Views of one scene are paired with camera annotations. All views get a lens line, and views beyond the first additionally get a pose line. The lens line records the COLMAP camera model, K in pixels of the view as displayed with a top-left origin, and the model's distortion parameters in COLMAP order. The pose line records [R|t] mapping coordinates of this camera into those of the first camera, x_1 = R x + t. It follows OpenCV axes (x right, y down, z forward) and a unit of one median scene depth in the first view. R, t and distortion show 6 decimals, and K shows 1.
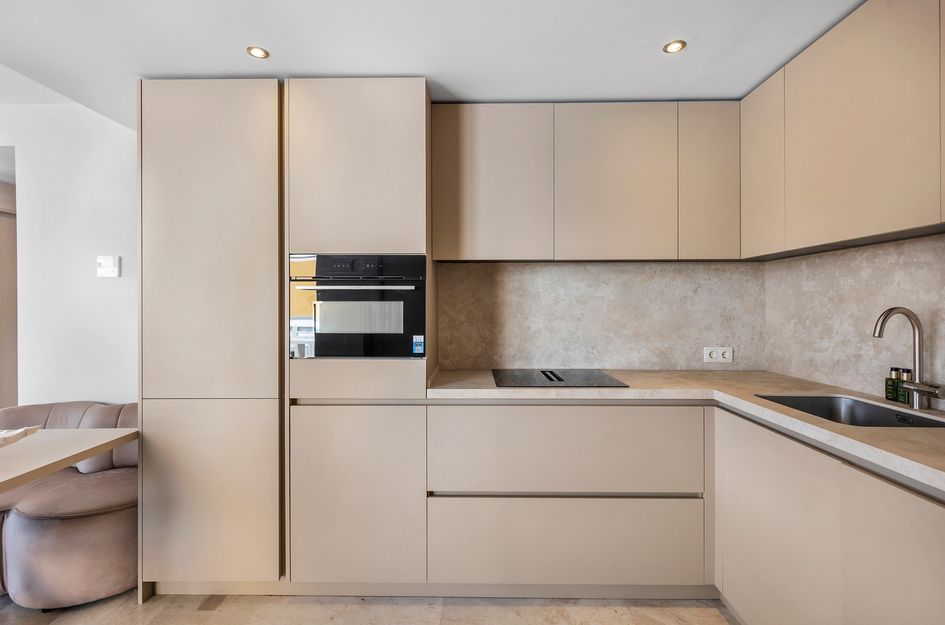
lens RADIAL K [[425.0, 0, 472.7], [0, 425.0, 304.5], [0, 0, 1]] dist [-0.001376, -0.000179]
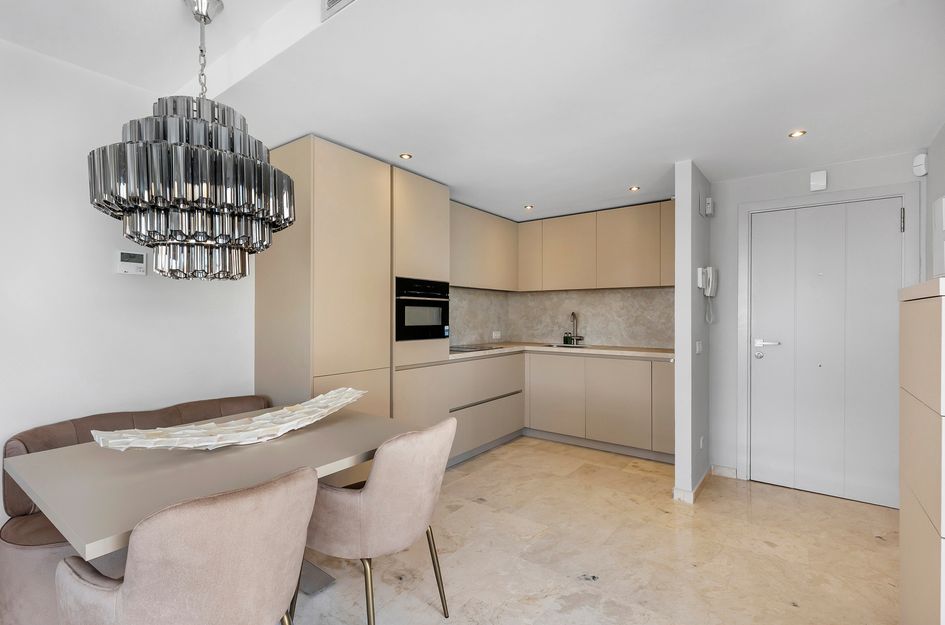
lens RADIAL K [[434.3, 0, 476.3], [0, 434.3, 314.9], [0, 0, 1]] dist [0.000048, -0.000288]
pose [[0.574077, 0.001694, 0.818799, -1.573109], [-0.001877, 0.999998, -0.000753, 0.025301], [-0.818799, -0.001104, 0.574079, -0.187234]]
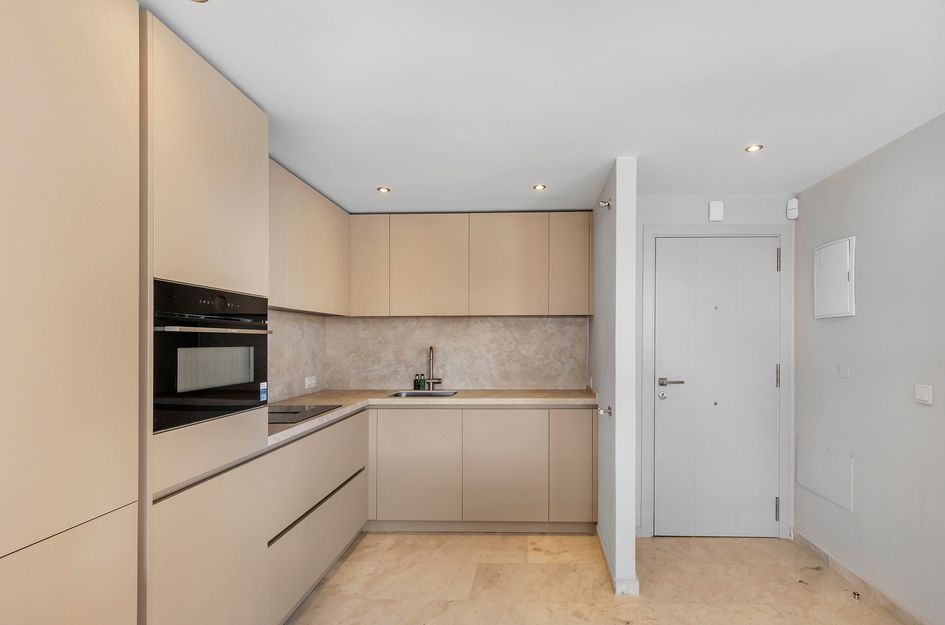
lens RADIAL K [[453.8, 0, 517.8], [0, 453.8, 335.4], [0, 0, 1]] dist [0.001601, 0.000068]
pose [[0.004232, 0.009569, 0.999945, -1.131301], [0.003480, 0.999948, -0.009583, -0.020799], [-0.999985, 0.003520, 0.004198, 0.413334]]
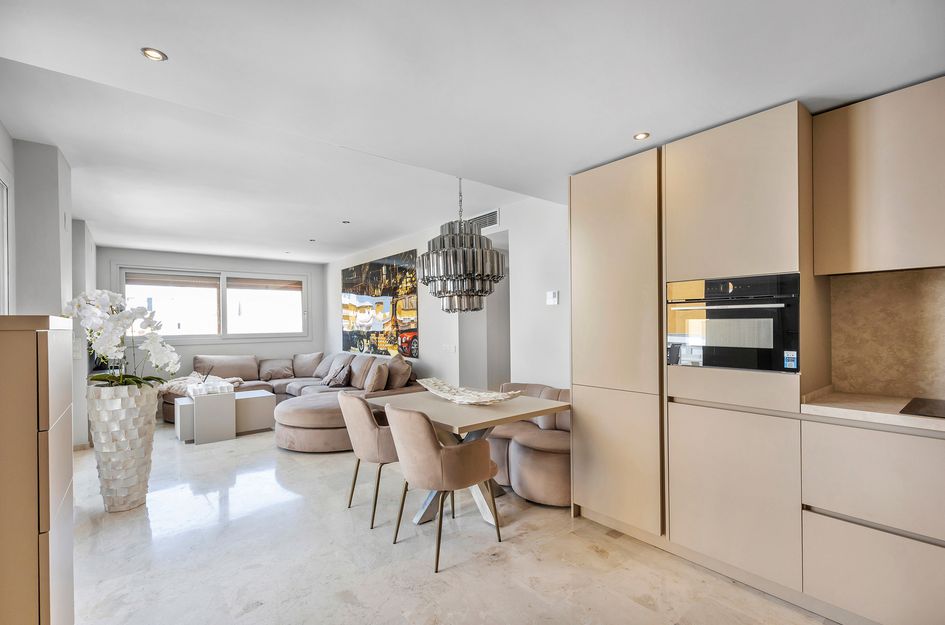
lens RADIAL K [[432.3, 0, 468.0], [0, 432.3, 324.1], [0, 0, 1]] dist [0.018541, -0.000539]
pose [[0.630645, -0.004391, -0.776059, 0.199381], [0.007975, 0.999968, 0.000823, -0.000308], [0.776030, -0.006708, 0.630660, -0.277079]]
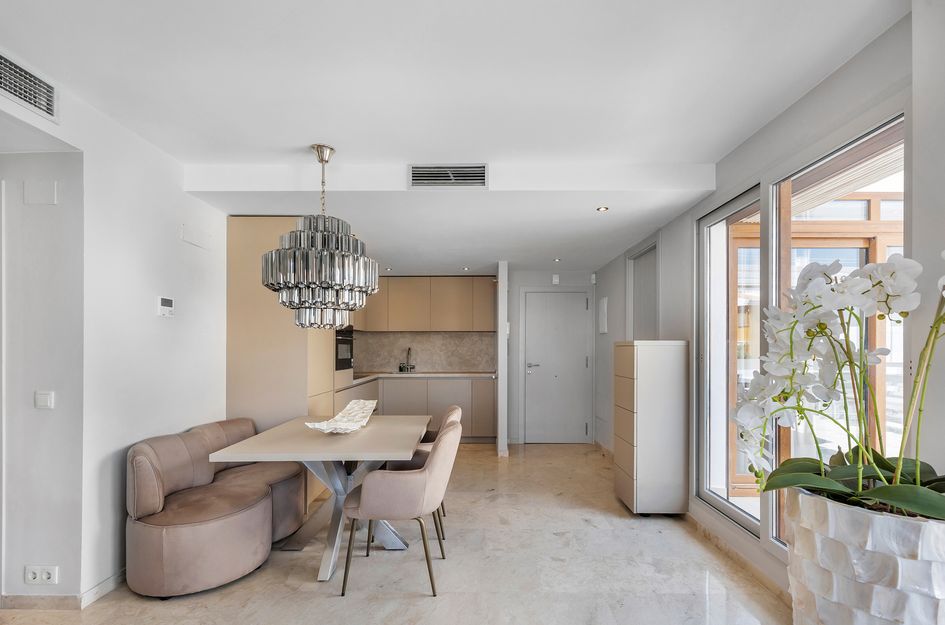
lens RADIAL K [[431.1, 0, 487.6], [0, 431.1, 348.5], [0, 0, 1]] dist [-0.000090, -0.000072]
pose [[-0.042785, 0.002168, 0.999082, -2.582742], [0.001683, 0.999996, -0.002098, 0.020083], [-0.999083, 0.001591, -0.042788, 0.324049]]
